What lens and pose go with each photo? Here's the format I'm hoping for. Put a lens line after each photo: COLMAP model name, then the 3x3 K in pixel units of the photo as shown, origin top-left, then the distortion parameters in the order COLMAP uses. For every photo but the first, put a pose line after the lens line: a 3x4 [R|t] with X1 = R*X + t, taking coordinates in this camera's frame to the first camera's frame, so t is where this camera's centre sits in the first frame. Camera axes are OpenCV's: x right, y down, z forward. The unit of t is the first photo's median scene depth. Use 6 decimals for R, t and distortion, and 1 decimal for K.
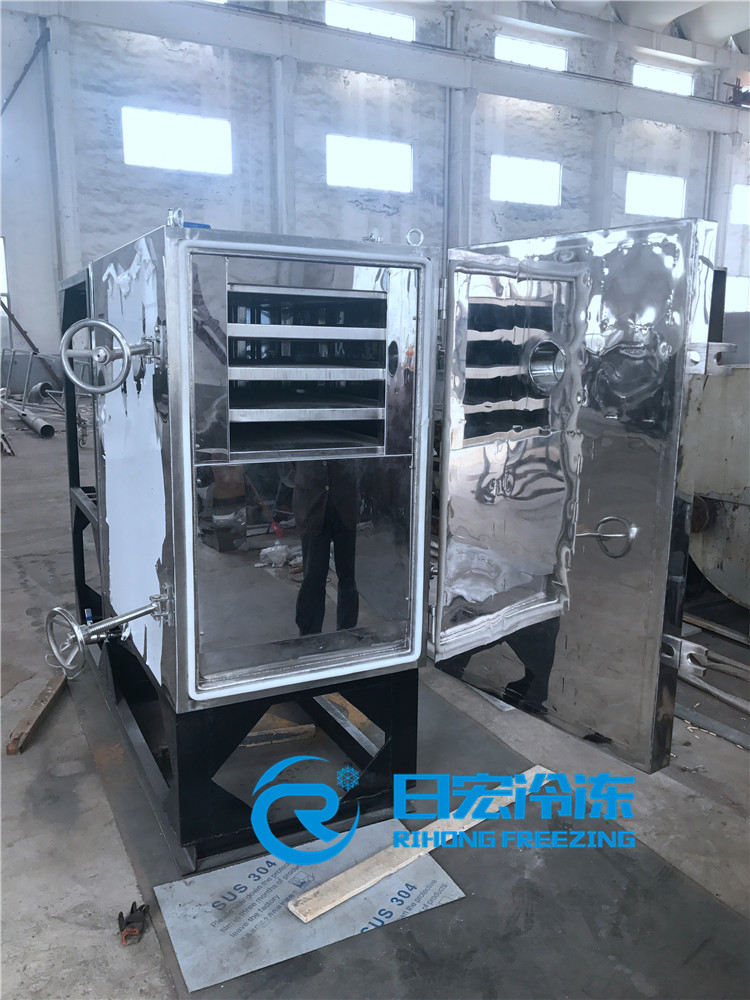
lens RADIAL K [[832.0, 0, 375.0], [0, 832.0, 500.0], [0, 0, 1]] dist [-0.018626, 0.054595]
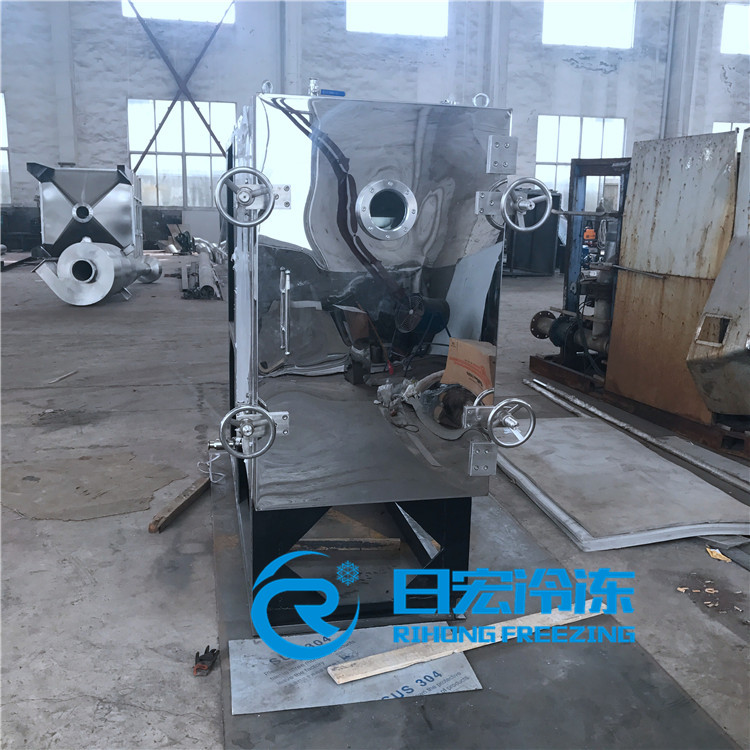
lens RADIAL K [[817.1, 0, 375.0], [0, 817.1, 375.0], [0, 0, 1]] dist [0.016267, -0.008946]
pose [[0.967664, 0.065886, -0.243484, 0.142591], [-0.060822, 0.997748, 0.028263, 0.016810], [0.244798, -0.012540, 0.969493, -0.080403]]
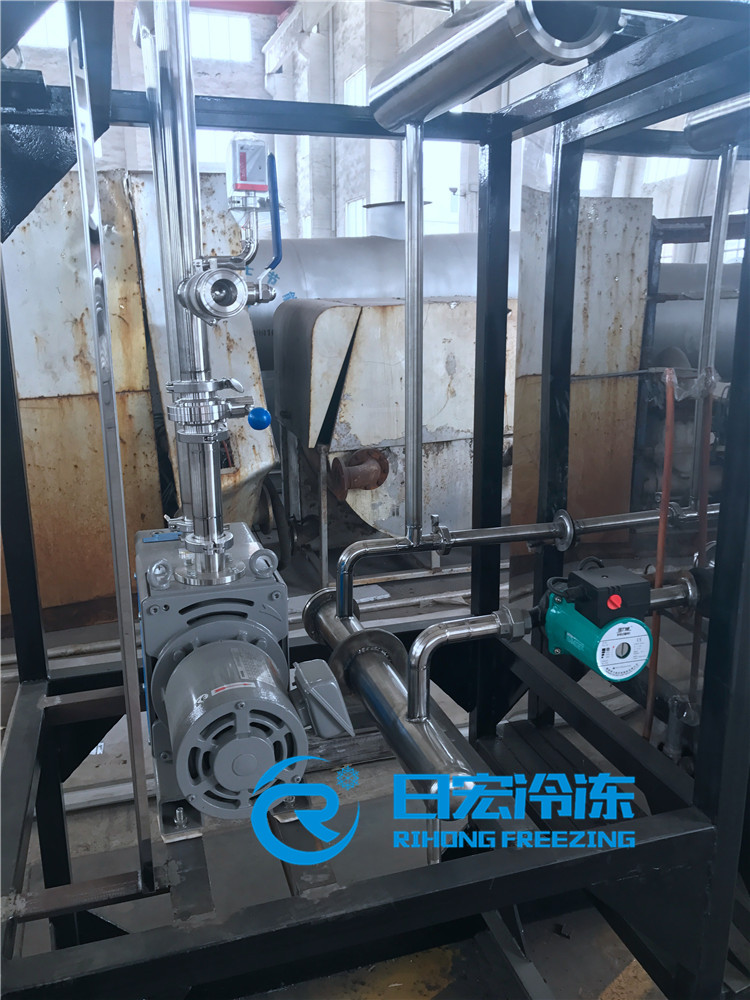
lens RADIAL K [[832.0, 0, 375.0], [0, 832.0, 500.0], [0, 0, 1]] dist [-0.018626, 0.054595]
pose [[0.164036, -0.242466, 0.956191, -0.607022], [0.189044, 0.959082, 0.210769, -0.176984], [-0.968171, 0.146188, 0.203161, 0.990198]]
